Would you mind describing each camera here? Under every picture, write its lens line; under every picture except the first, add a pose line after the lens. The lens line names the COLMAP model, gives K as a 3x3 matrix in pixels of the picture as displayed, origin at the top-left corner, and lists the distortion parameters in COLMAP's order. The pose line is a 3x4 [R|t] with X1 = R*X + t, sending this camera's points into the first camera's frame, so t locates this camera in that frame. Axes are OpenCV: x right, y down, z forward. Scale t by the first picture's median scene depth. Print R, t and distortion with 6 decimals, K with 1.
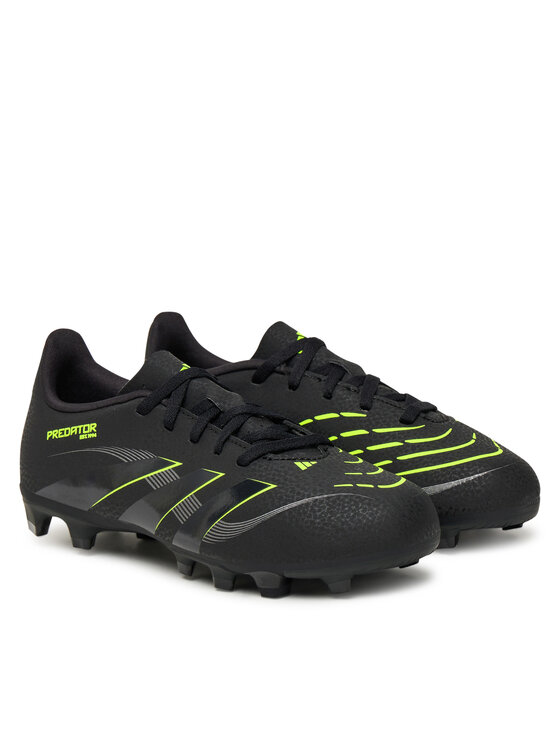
lens RADIAL K [[2157.8, 0, 280.0], [0, 2157.8, 373.0], [0, 0, 1]] dist [-0.049694, -0.140586]
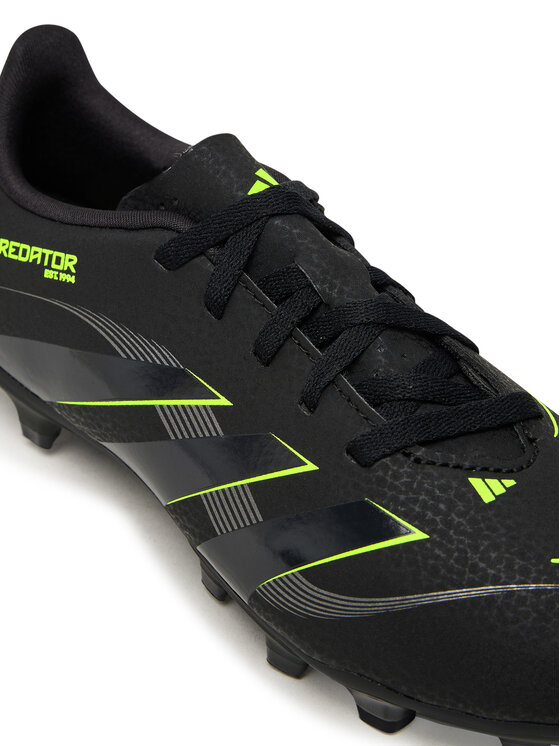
lens RADIAL K [[1354.0, 0, 280.0], [0, 1354.0, 373.0], [0, 0, 1]] dist [-0.011172, -0.091676]
pose [[0.990290, 0.131976, 0.043681, -0.050061], [-0.138824, 0.922278, 0.360737, -0.080634], [0.007323, -0.363298, 0.931644, 0.727931]]
